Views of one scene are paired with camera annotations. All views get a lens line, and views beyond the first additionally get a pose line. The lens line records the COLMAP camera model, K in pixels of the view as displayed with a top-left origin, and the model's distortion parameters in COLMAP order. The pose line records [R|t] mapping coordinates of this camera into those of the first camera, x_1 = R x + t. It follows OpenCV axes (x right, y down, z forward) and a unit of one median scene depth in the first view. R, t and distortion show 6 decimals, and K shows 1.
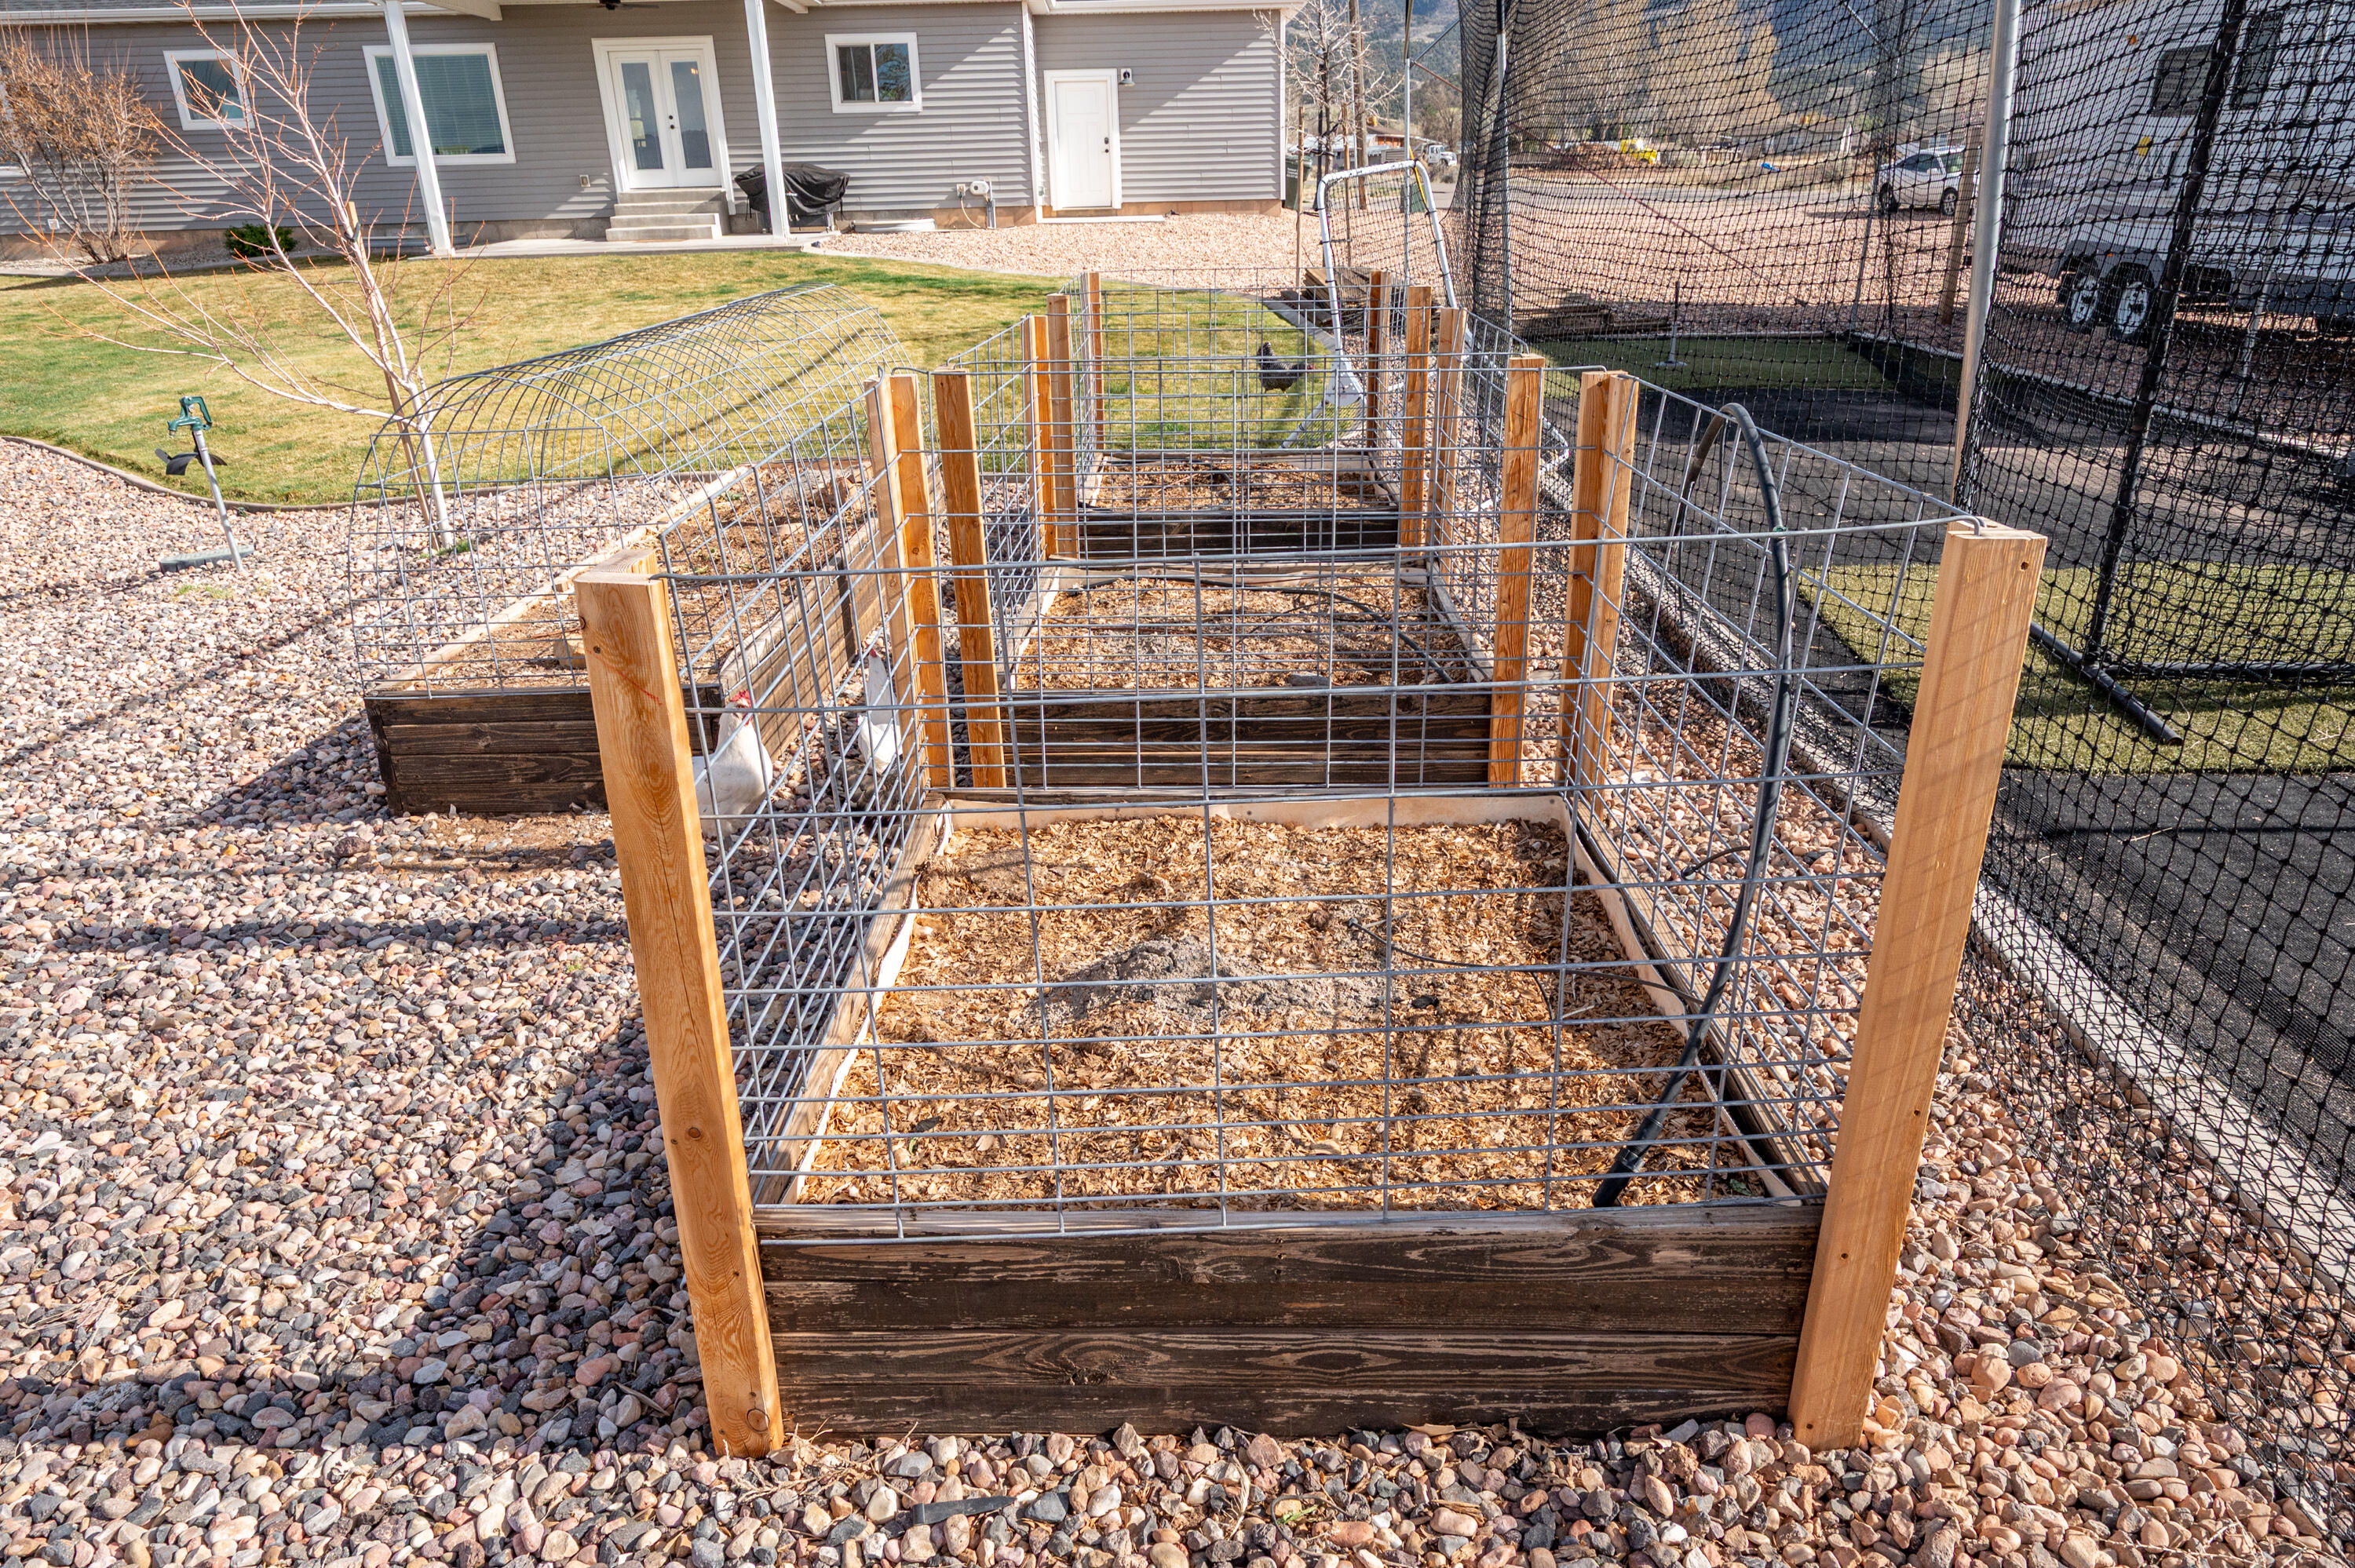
lens RADIAL K [[1501.0, 0, 1199.4], [0, 1501.0, 834.6], [0, 0, 1]] dist [-0.010301, 0.007153]
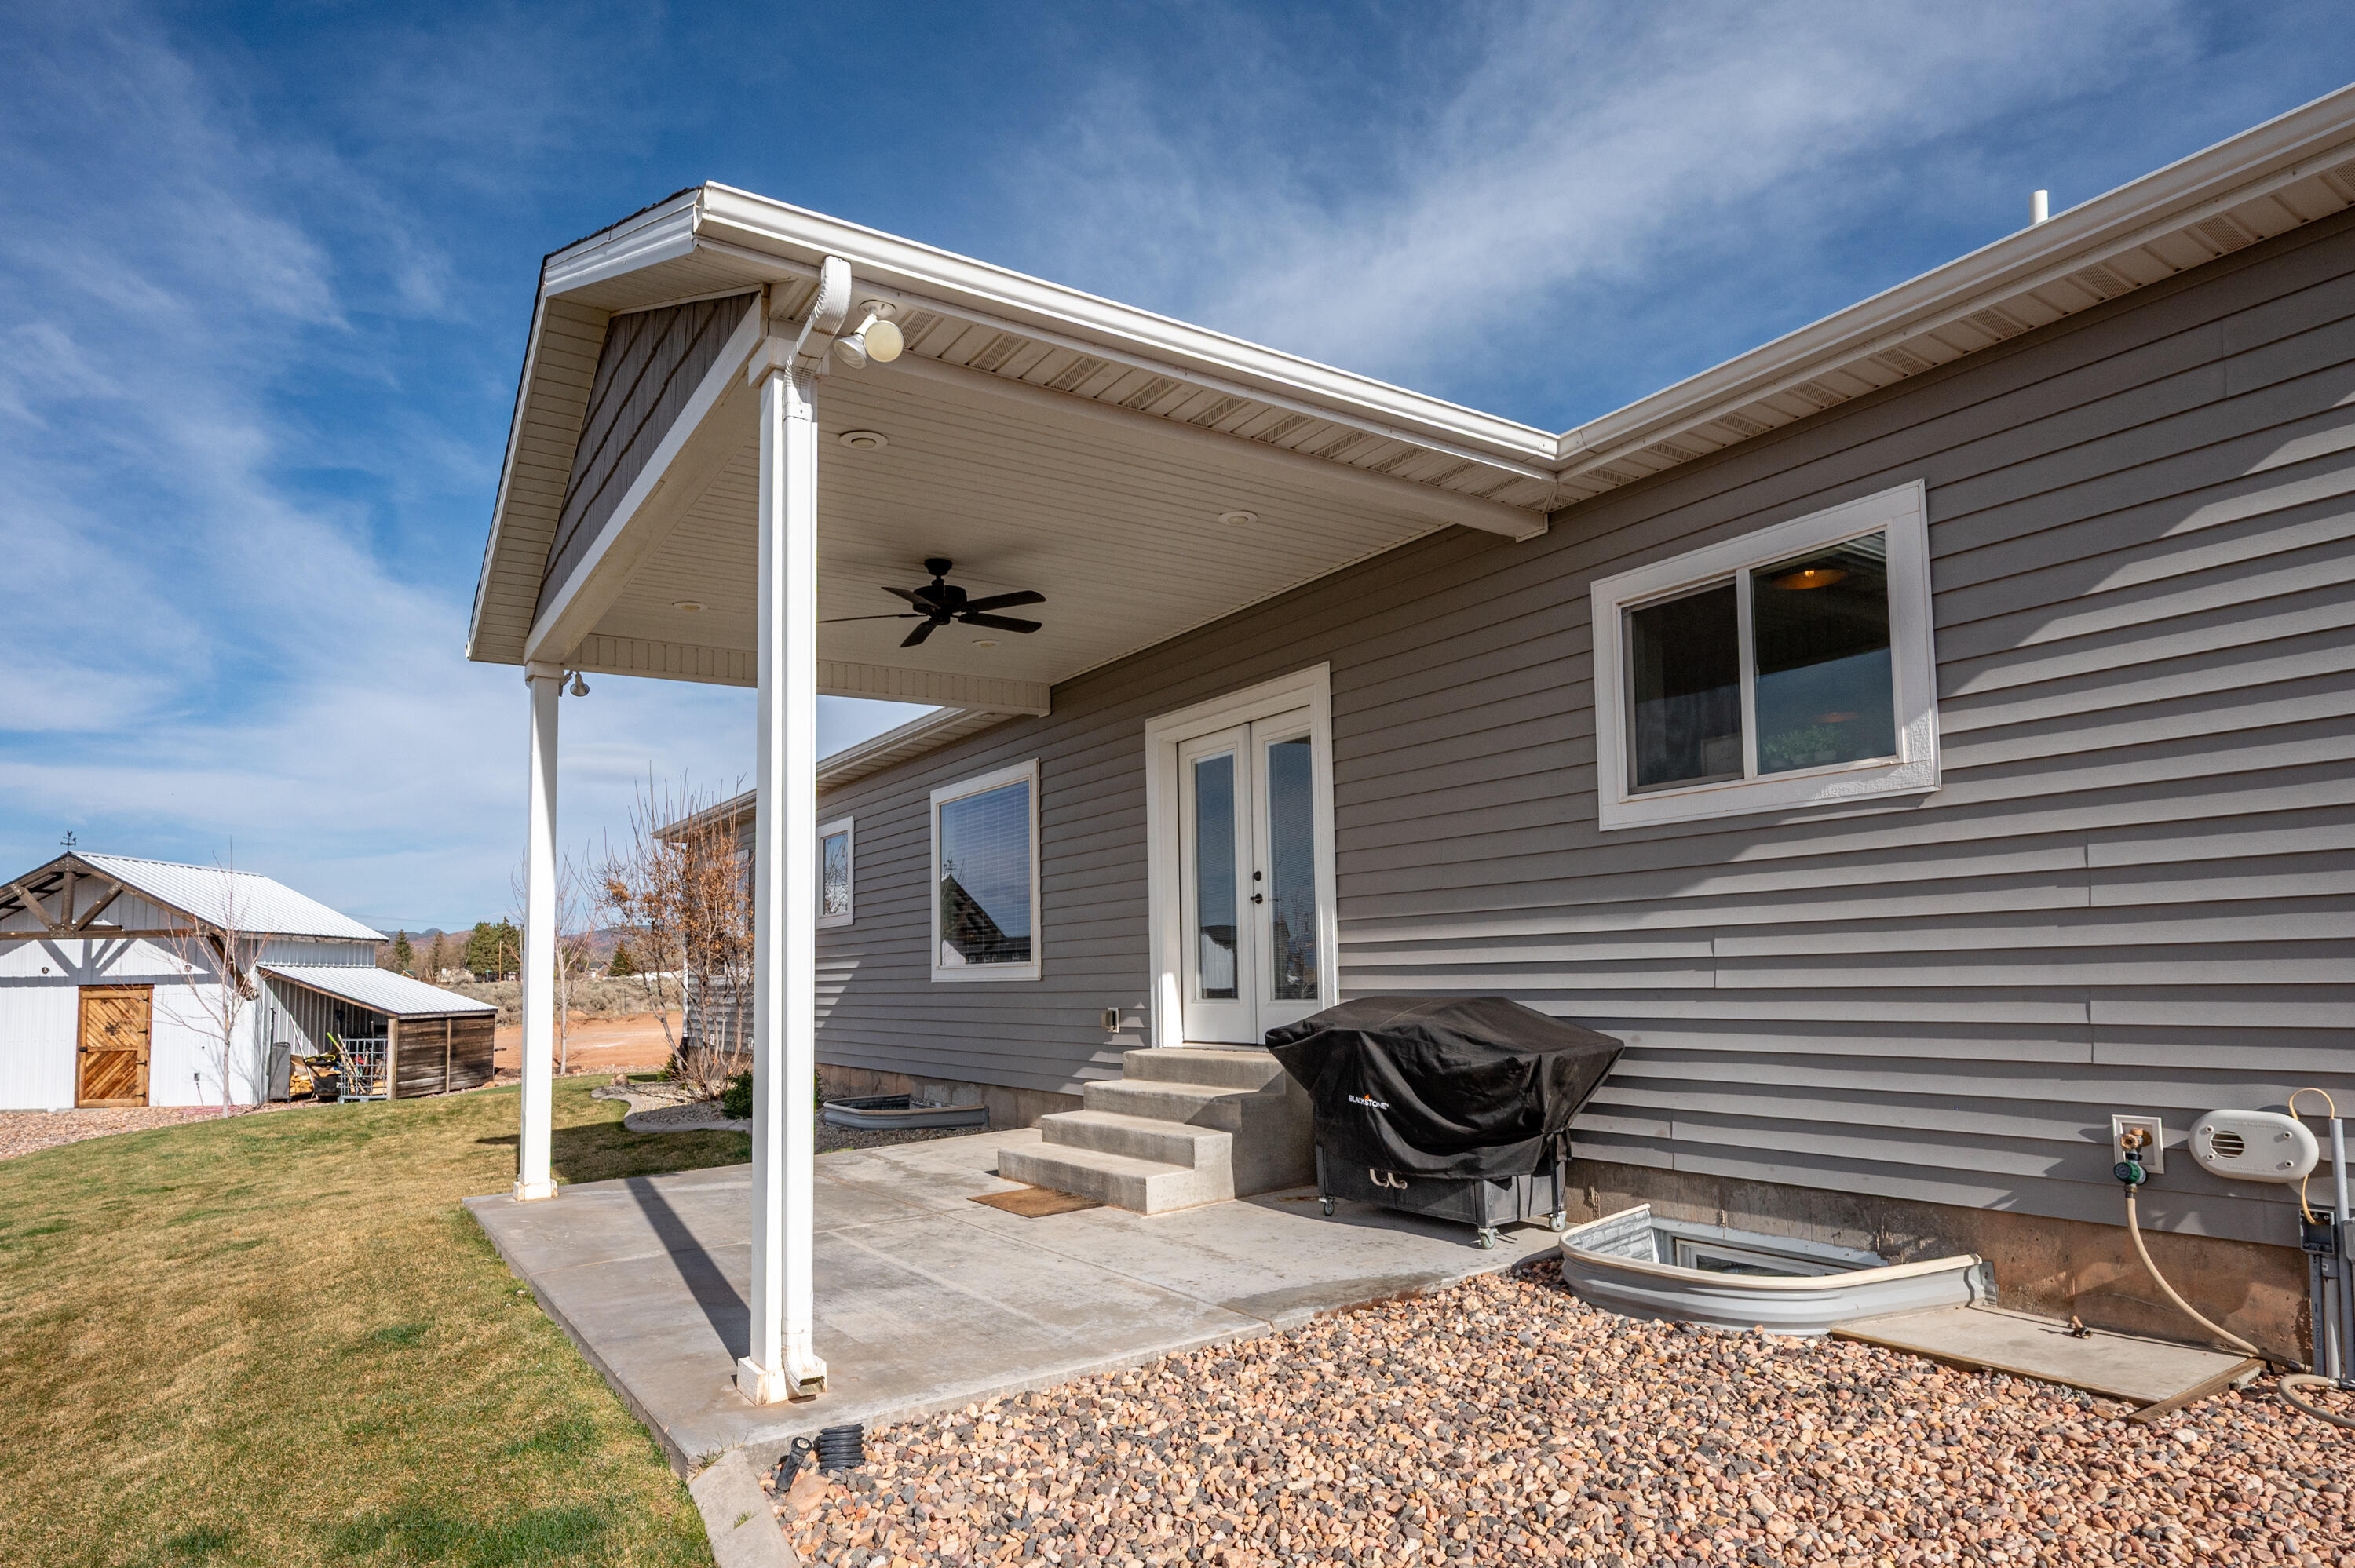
lens RADIAL K [[1302.9, 0, 1147.1], [0, 1302.9, 888.3], [0, 0, 1]] dist [0.010302, -0.004452]
pose [[0.500783, -0.044999, -0.864402, -0.080547], [-0.337530, 0.909439, -0.242889, -0.392354], [0.797051, 0.413396, 0.440243, 0.846301]]
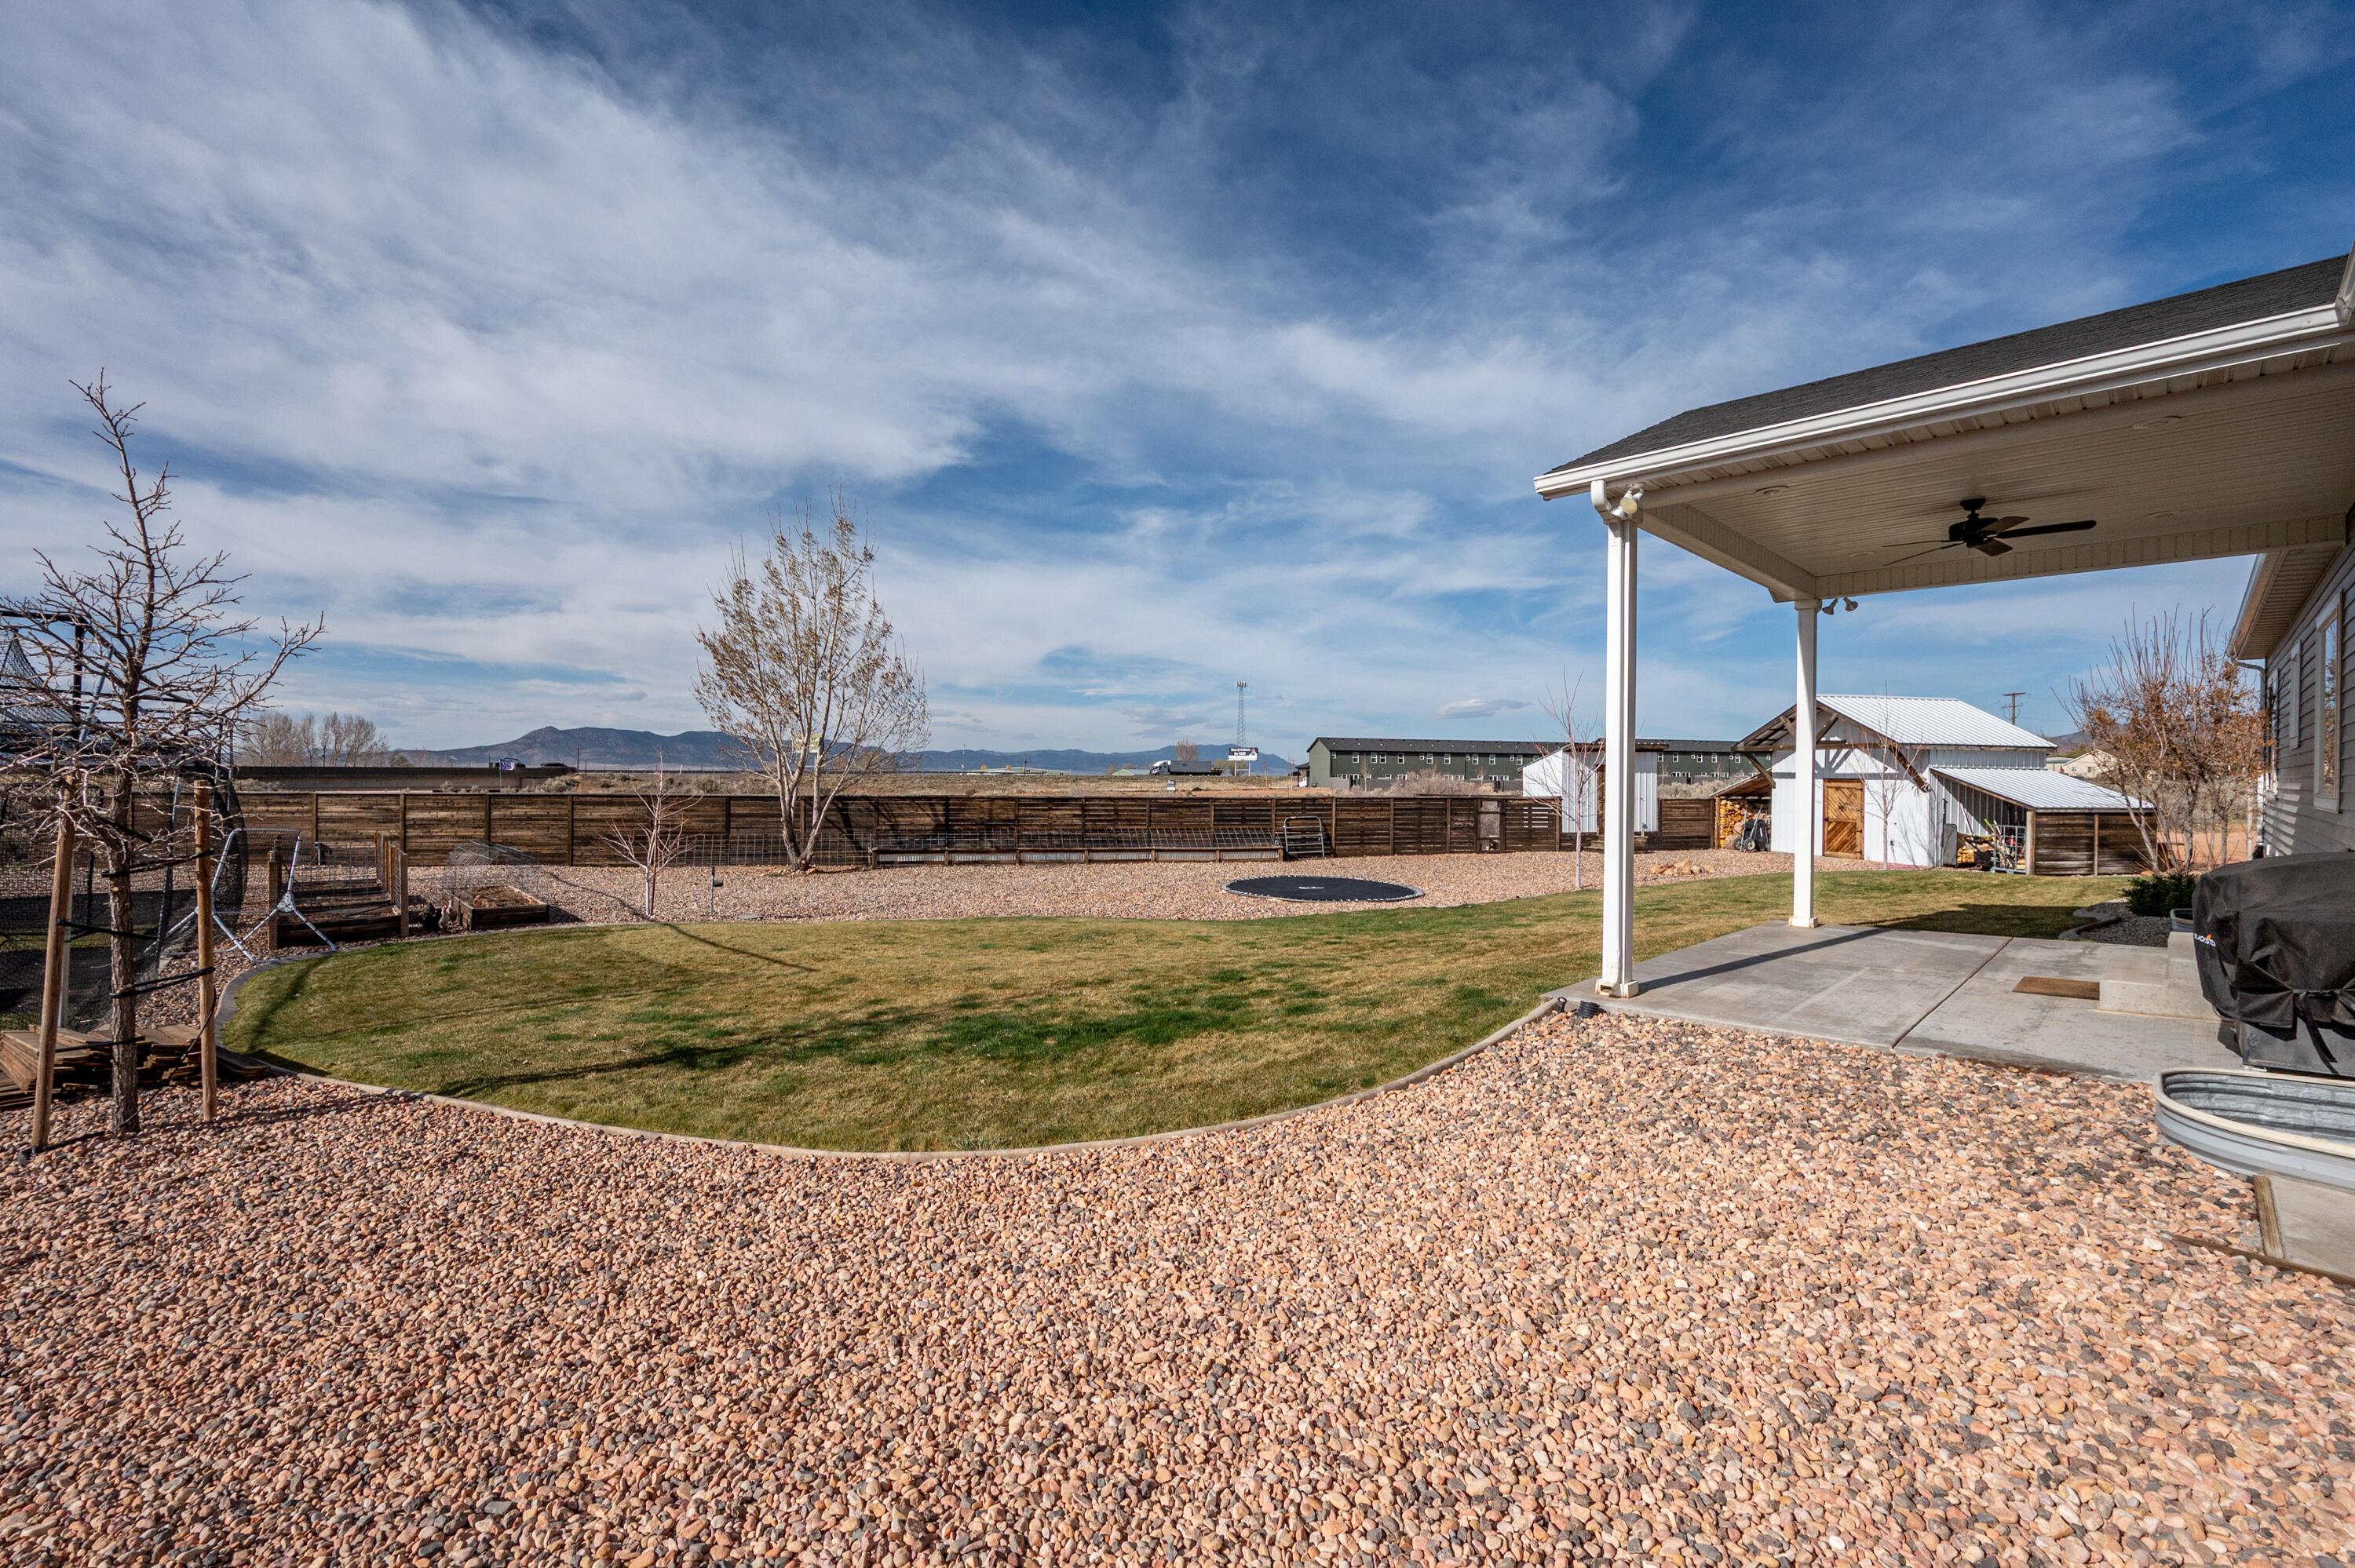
lens RADIAL K [[1051.1, 0, 1182.8], [0, 1051.1, 820.9], [0, 0, 1]] dist [0.006120, 0.000455]
pose [[-0.730845, 0.050536, -0.680670, 0.040972], [-0.259831, 0.901569, 0.345921, -0.477672], [0.631153, 0.429673, -0.645776, 1.007651]]
